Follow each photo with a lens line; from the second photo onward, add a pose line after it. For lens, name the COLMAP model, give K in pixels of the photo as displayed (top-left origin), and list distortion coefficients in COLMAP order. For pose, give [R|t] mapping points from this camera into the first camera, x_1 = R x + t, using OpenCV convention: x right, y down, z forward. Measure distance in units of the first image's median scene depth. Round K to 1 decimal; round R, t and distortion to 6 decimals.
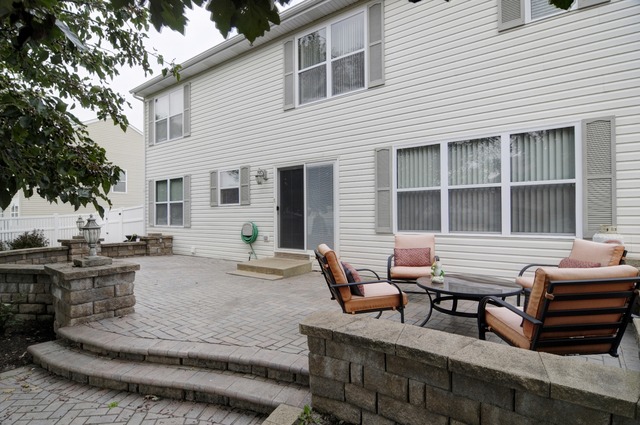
lens RADIAL K [[340.2, 0, 319.0], [0, 340.2, 215.5], [0, 0, 1]] dist [-0.012329, -0.010083]
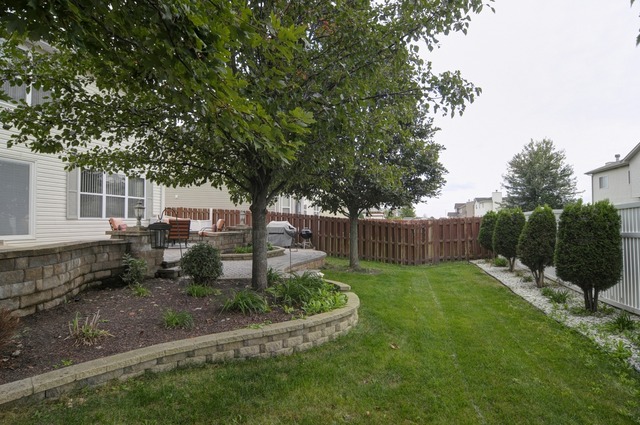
lens RADIAL K [[340.2, 0, 319.0], [0, 340.2, 215.5], [0, 0, 1]] dist [-0.012329, -0.010083]
pose [[-0.432567, 0.014588, 0.901484, -1.709039], [-0.000828, 0.999862, -0.016577, 0.058486], [-0.901601, -0.007917, -0.432495, 0.666741]]
